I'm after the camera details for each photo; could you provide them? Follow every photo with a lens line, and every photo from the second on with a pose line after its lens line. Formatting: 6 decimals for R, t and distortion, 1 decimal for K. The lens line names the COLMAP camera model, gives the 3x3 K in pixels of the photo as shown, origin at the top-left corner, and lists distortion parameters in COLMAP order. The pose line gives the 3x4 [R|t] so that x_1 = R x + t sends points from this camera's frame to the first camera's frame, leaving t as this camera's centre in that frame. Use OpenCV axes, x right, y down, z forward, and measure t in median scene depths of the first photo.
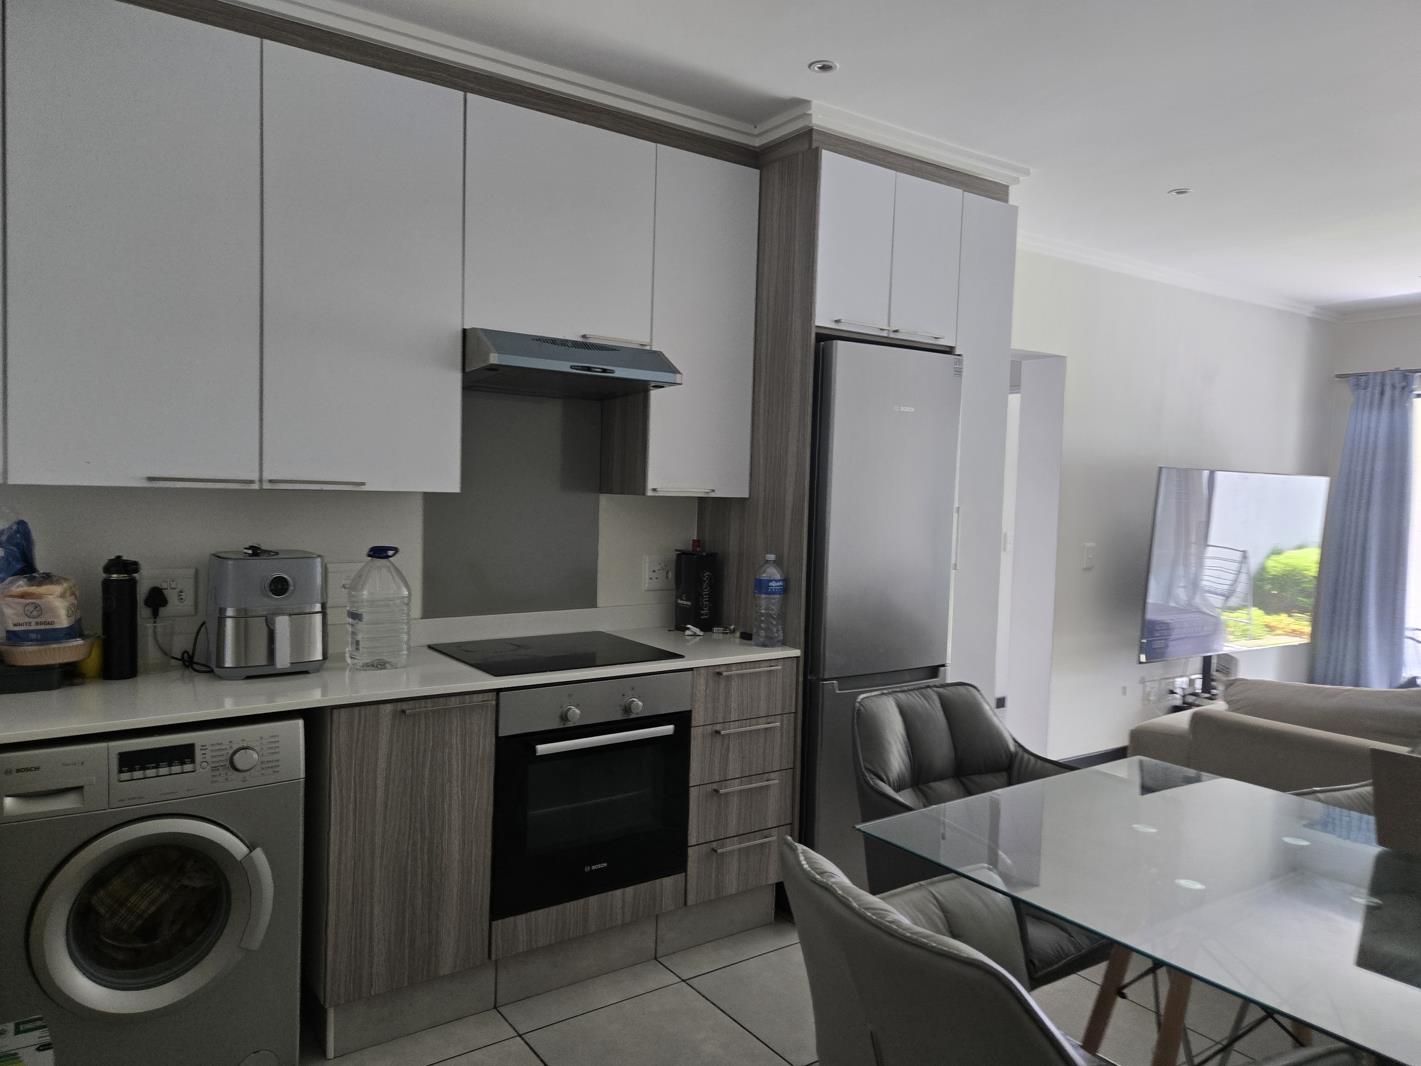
lens RADIAL K [[960.2, 0, 734.9], [0, 960.2, 544.0], [0, 0, 1]] dist [0.025835, -0.027171]
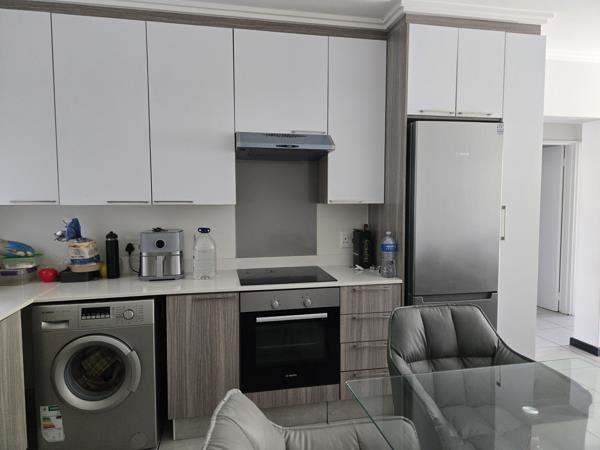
lens RADIAL K [[405.4, 0, 298.6], [0, 405.4, 227.9], [0, 0, 1]] dist [0.025835, -0.027171]
pose [[0.915944, 0.000984, -0.401306, 0.244792], [0.002106, 0.999971, 0.007260, -0.003927], [0.401301, -0.007494, 0.915915, 0.175256]]
